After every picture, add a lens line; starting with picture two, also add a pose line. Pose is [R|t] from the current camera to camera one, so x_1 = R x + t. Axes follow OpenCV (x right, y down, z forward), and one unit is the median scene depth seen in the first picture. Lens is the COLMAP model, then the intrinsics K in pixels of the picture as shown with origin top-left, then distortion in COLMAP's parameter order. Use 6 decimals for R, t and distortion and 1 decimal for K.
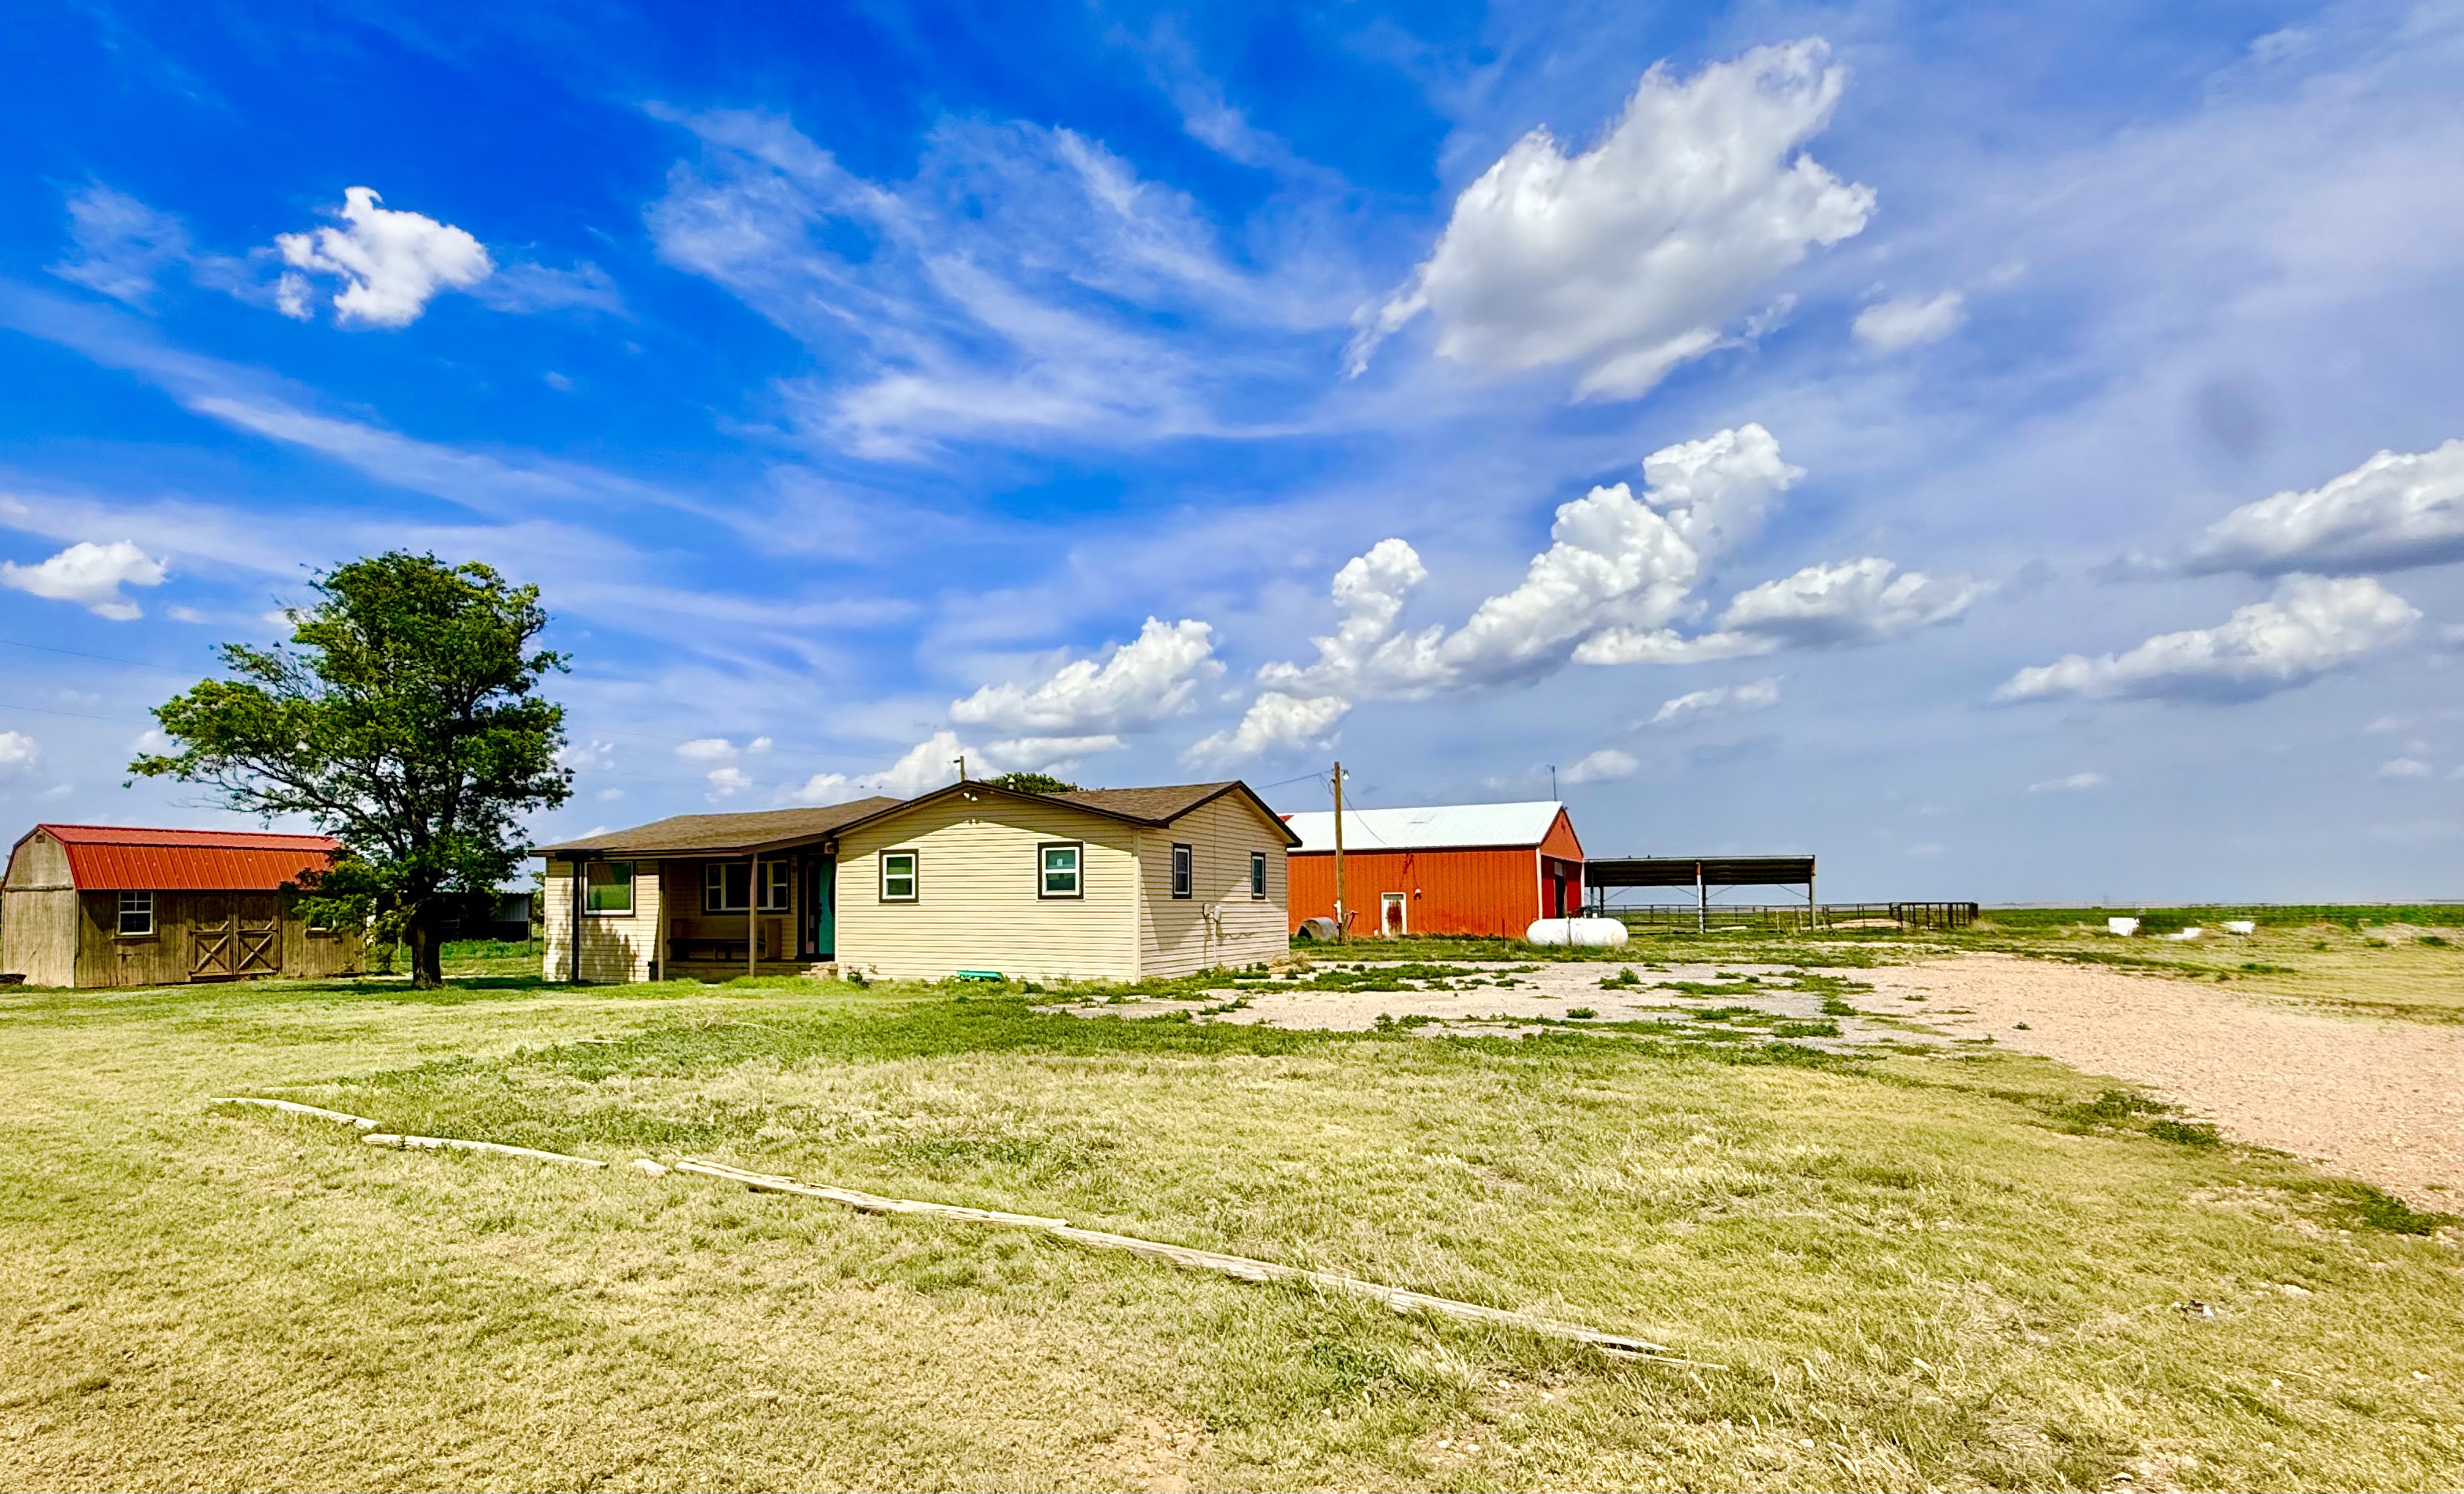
lens RADIAL K [[1515.1, 0, 1232.4], [0, 1515.1, 688.9], [0, 0, 1]] dist [0.004680, 0.001090]
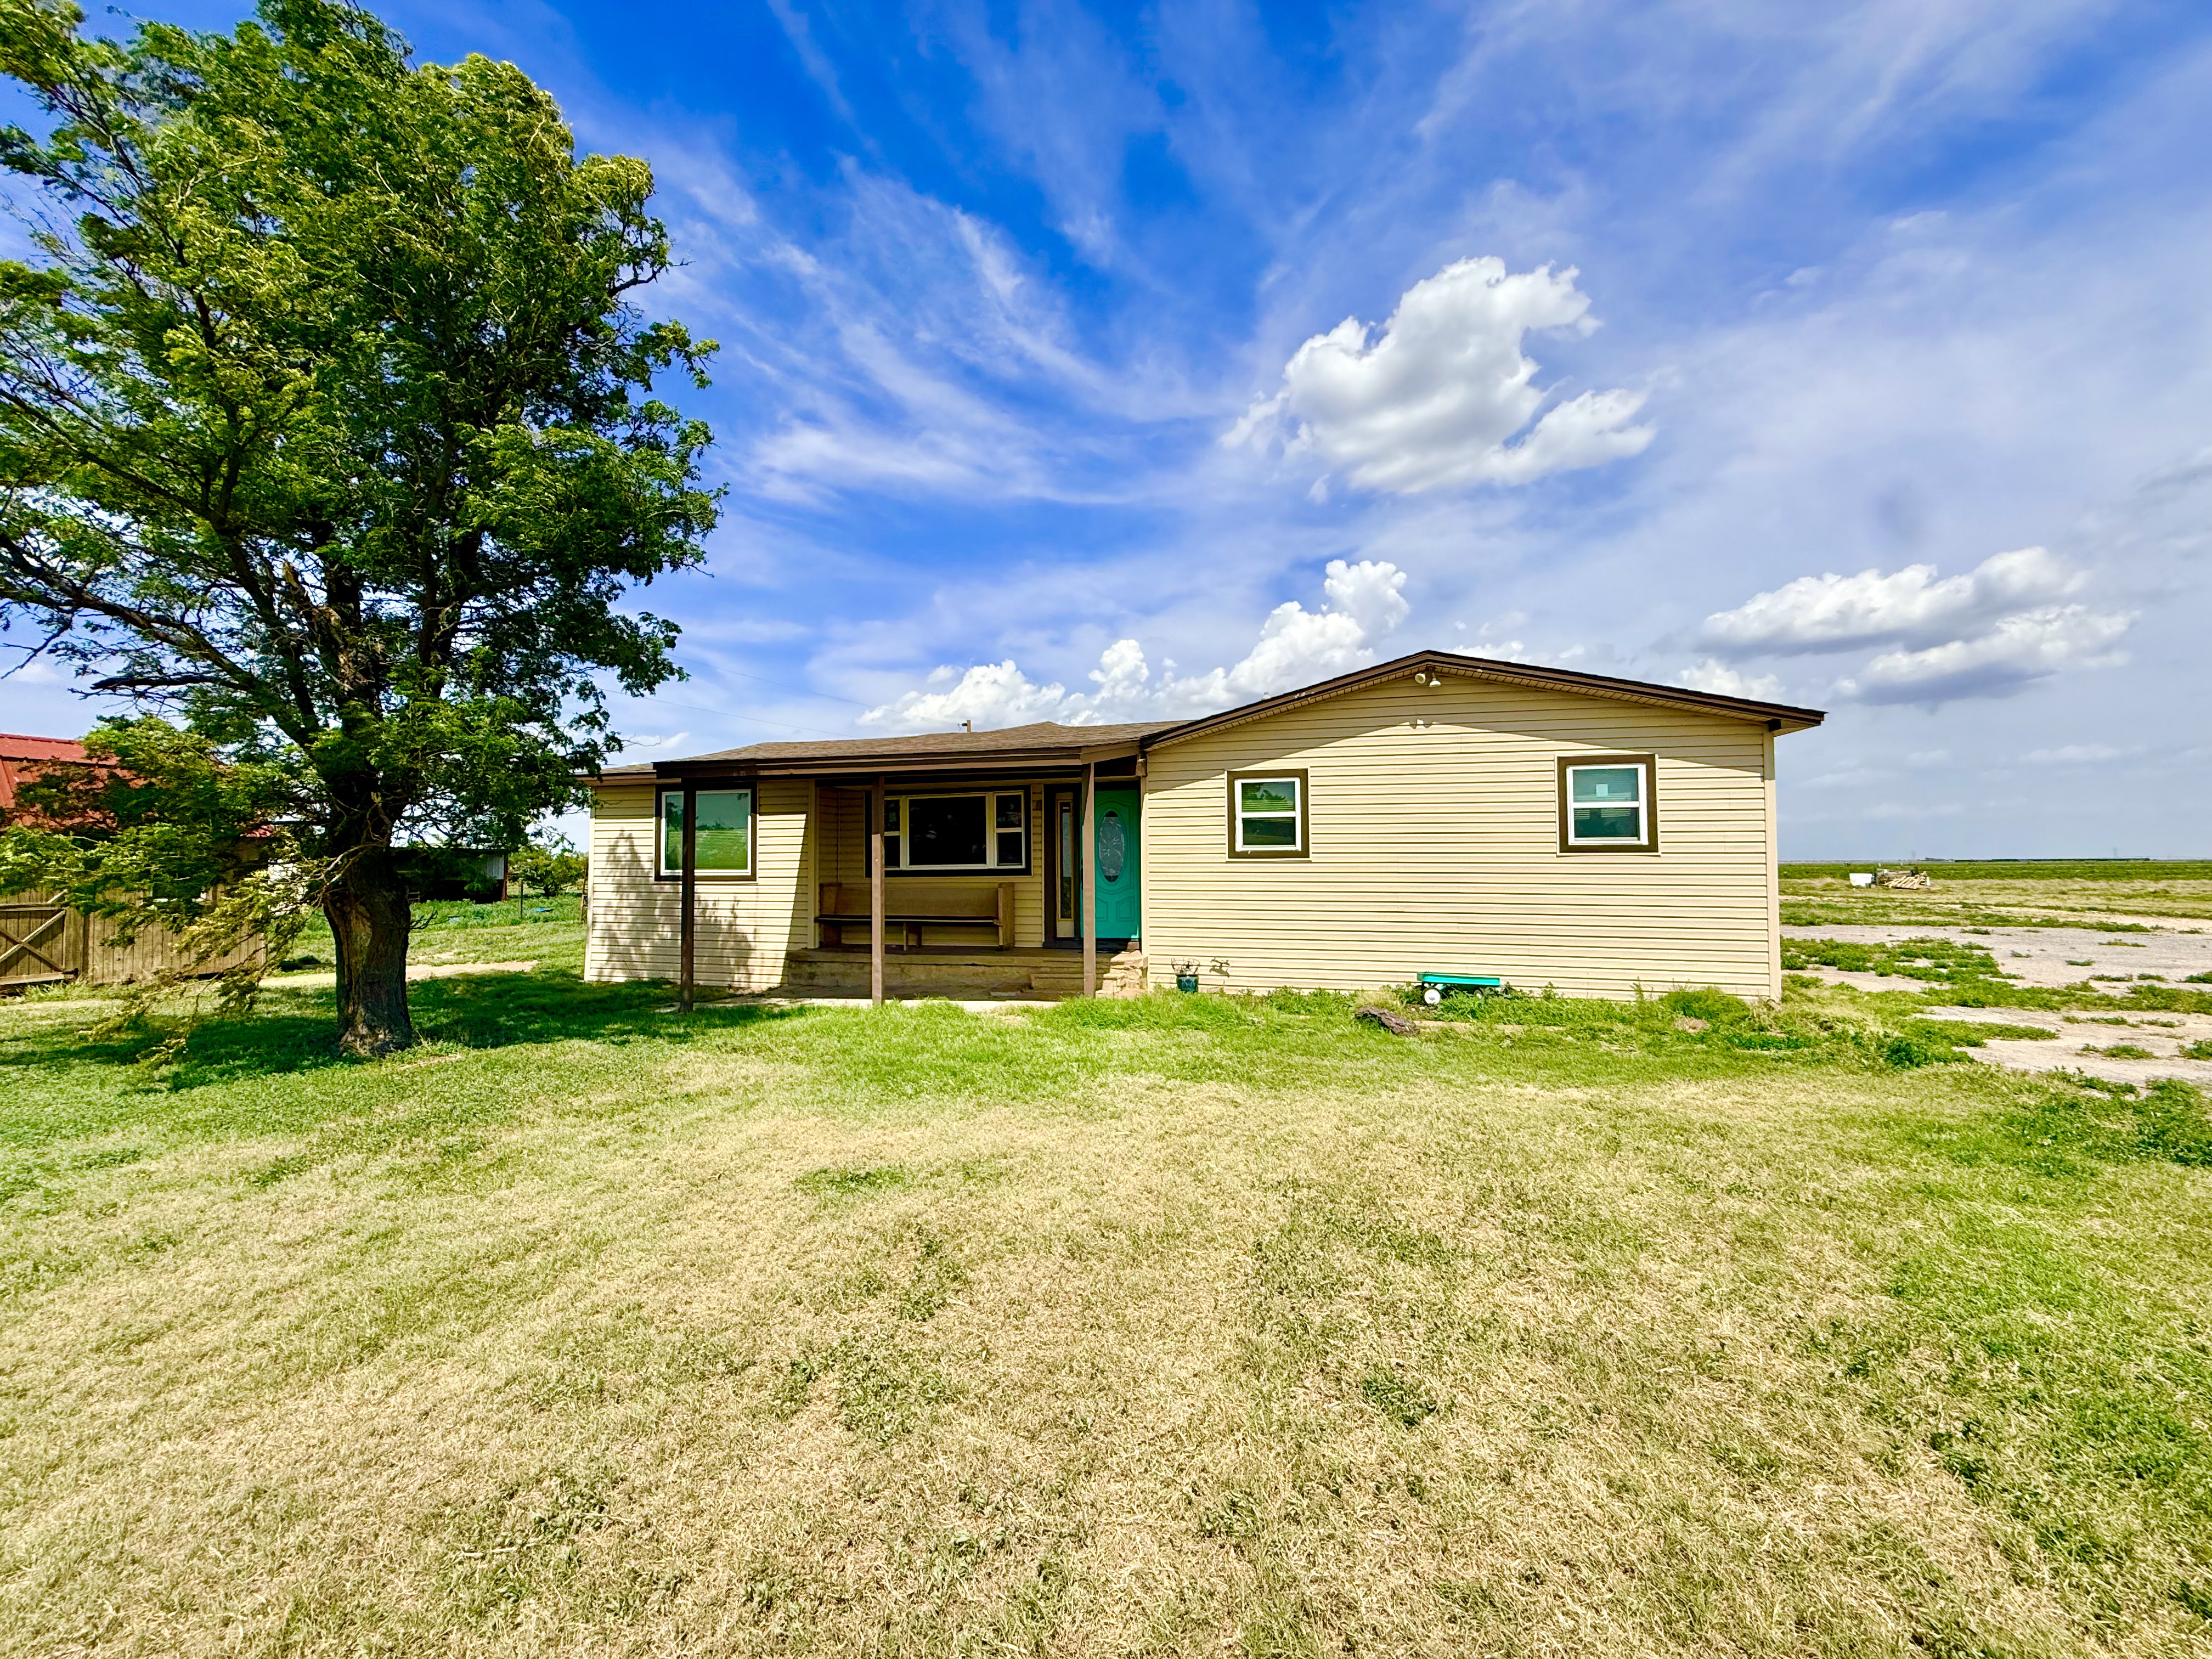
lens RADIAL K [[909.3, 0, 1106.0], [0, 909.3, 829.5], [0, 0, 1]] dist [-0.000348, 0.000258]
pose [[0.983437, 0.009079, 0.181023, -0.124262], [-0.028040, 0.994342, 0.102461, 0.033328], [-0.179068, -0.105840, 0.978127, 0.231271]]
